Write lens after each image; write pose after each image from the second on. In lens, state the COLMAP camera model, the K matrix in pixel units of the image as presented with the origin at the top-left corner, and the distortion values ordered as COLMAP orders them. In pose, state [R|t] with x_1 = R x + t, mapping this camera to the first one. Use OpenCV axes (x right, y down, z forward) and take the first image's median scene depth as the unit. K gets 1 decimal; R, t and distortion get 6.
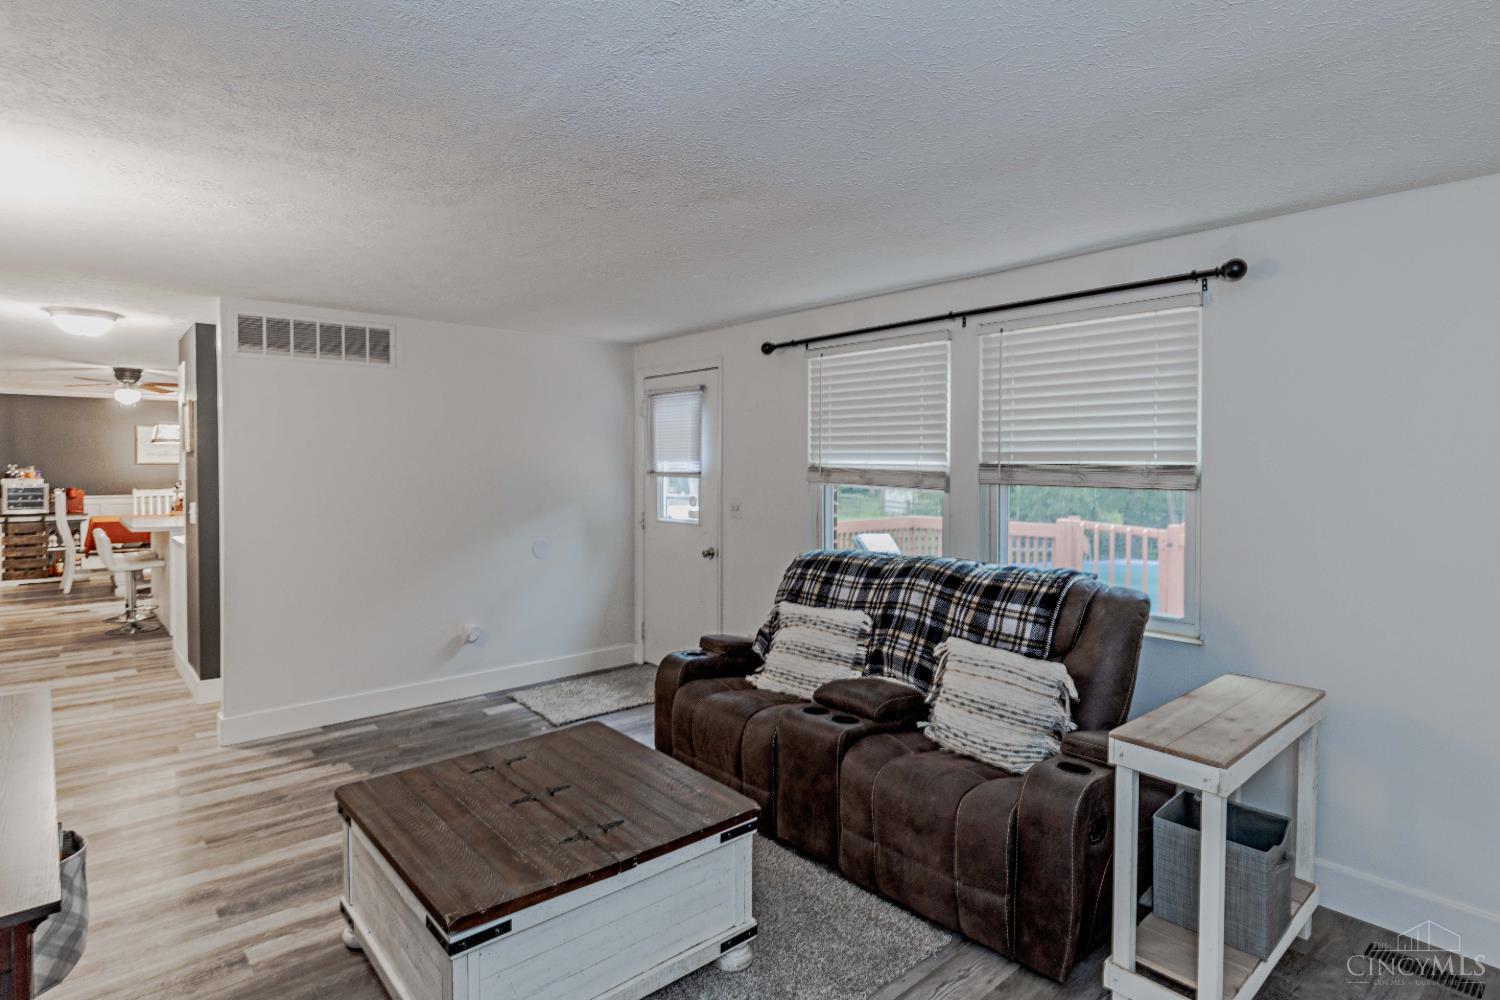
lens RADIAL K [[768.1, 0, 751.8], [0, 768.1, 500.5], [0, 0, 1]] dist [0.005229, 0.000090]
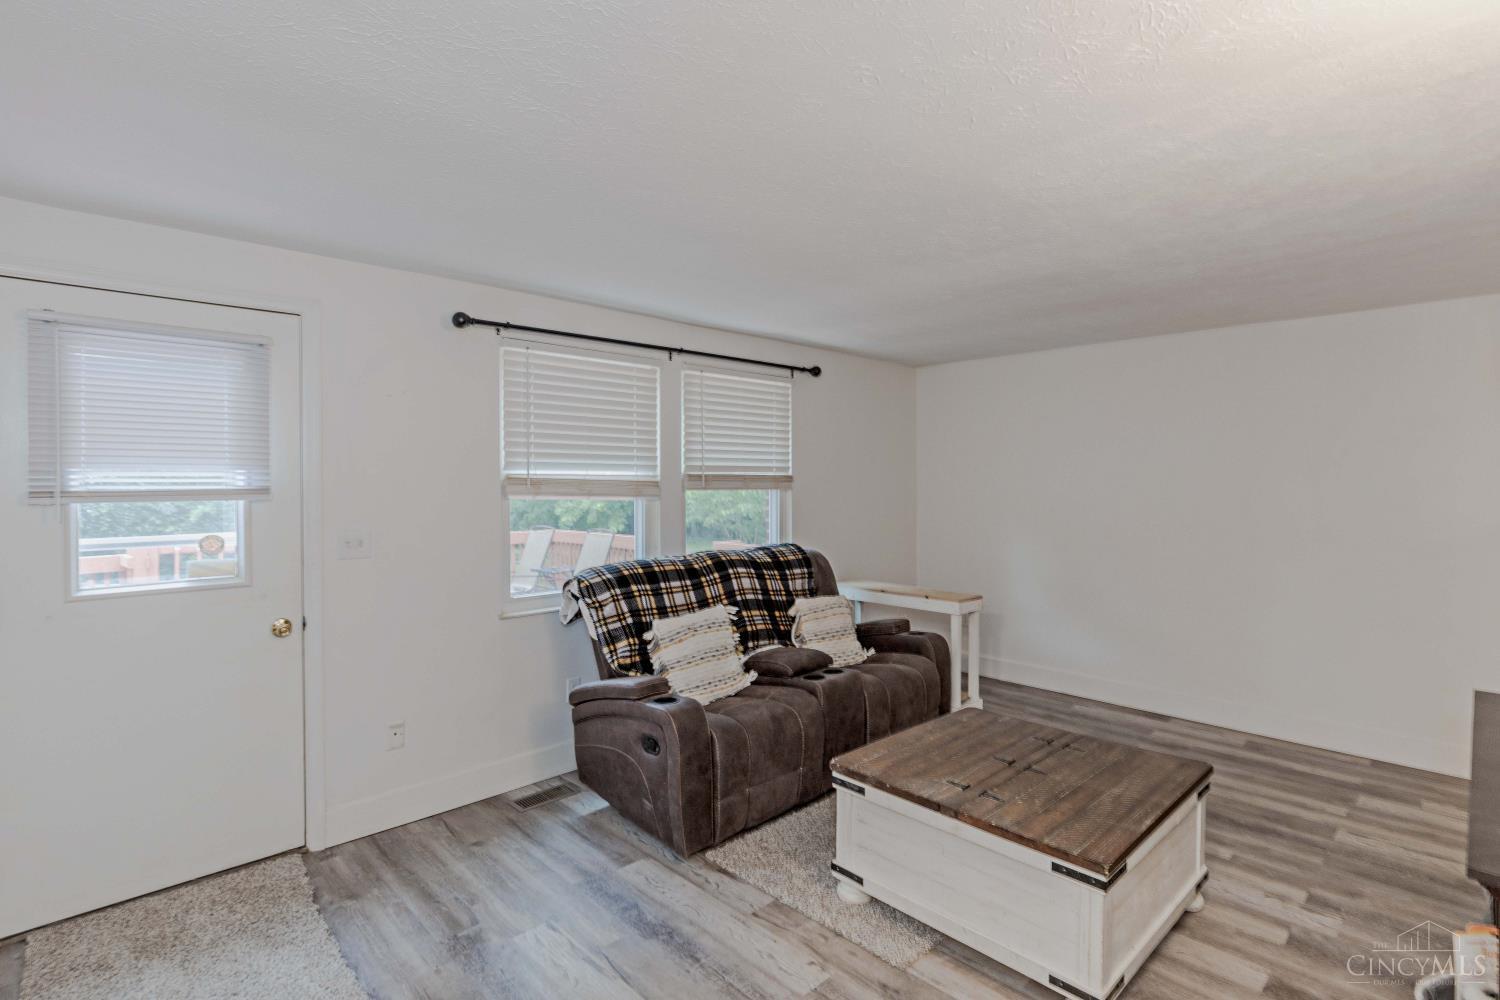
lens RADIAL K [[743.5, 0, 751.4], [0, 743.5, 486.3], [0, 0, 1]] dist [0.033654, 0.000439]
pose [[-0.047887, -0.015263, 0.998736, -0.876316], [0.049549, 0.998616, 0.017637, -0.042589], [-0.997623, 0.050331, -0.047064, 0.924754]]
